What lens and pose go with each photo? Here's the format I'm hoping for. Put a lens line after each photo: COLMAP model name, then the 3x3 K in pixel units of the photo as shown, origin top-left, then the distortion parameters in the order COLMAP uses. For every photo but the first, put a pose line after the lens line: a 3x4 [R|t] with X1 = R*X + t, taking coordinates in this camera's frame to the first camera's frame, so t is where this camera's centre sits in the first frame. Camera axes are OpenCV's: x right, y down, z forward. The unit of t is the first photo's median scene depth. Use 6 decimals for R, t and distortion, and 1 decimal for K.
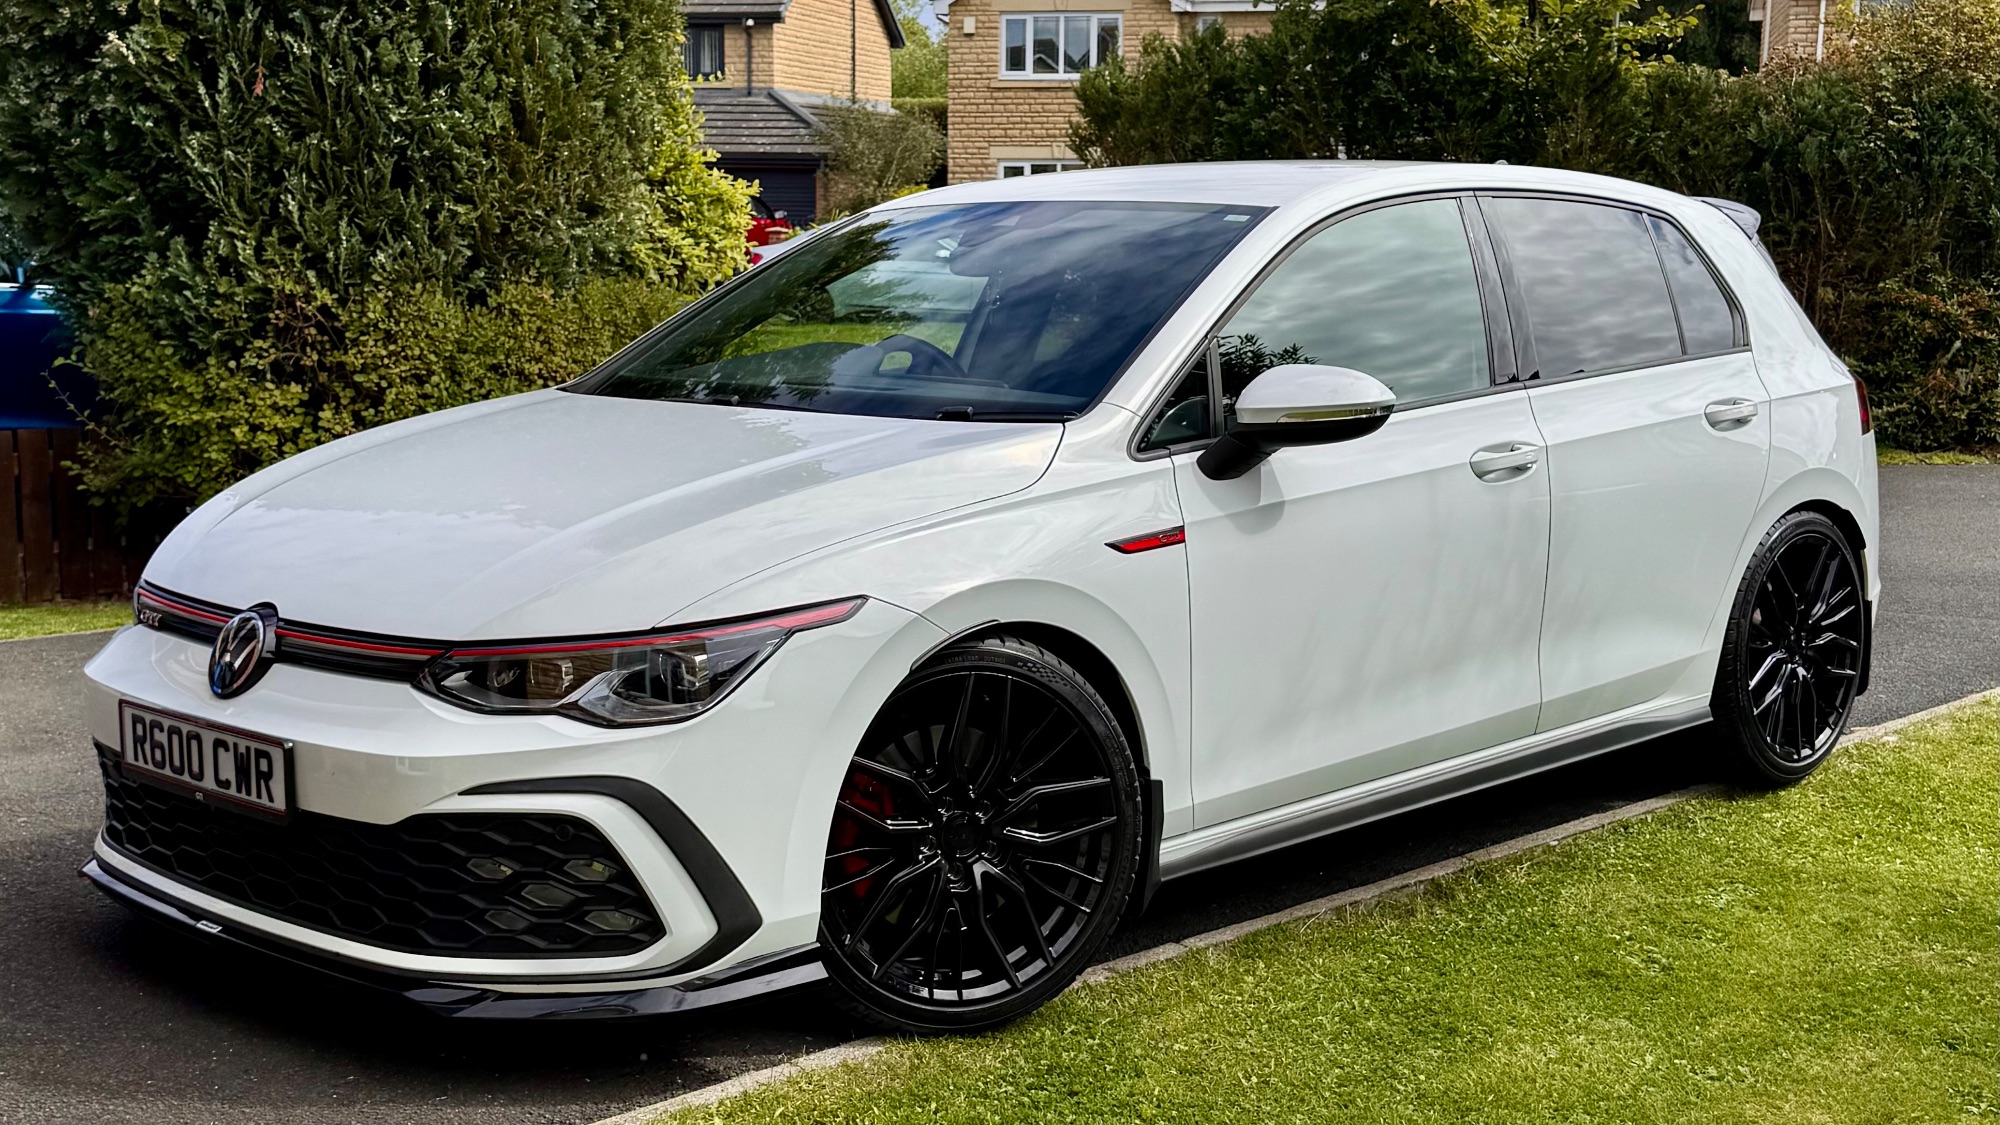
lens RADIAL K [[1812.8, 0, 1000.4], [0, 1812.8, 561.5], [0, 0, 1]] dist [0.001930, -0.000691]
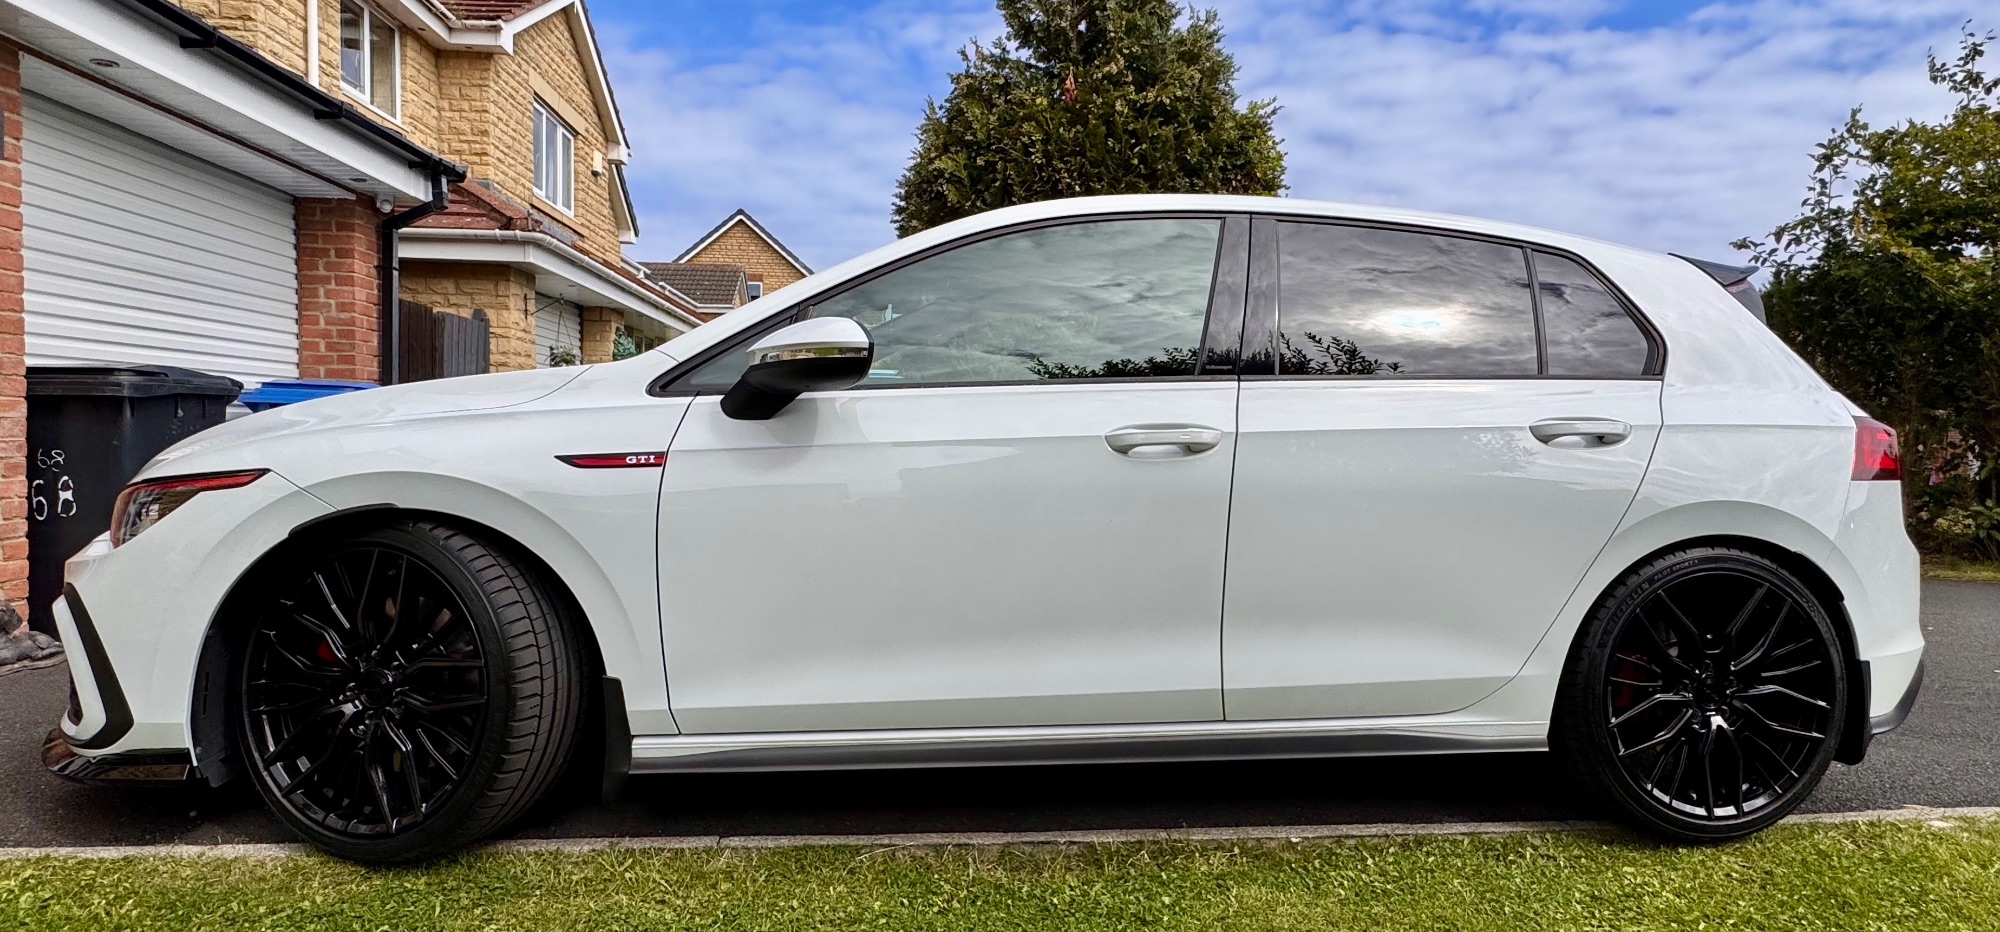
lens RADIAL K [[924.1, 0, 995.4], [0, 924.1, 470.5], [0, 0, 1]] dist [0.001324, 0.000164]
pose [[0.853554, 0.040989, -0.519390, 0.464774], [-0.101800, 0.990806, -0.089103, 0.017207], [0.510962, 0.128928, 0.849880, 0.504778]]
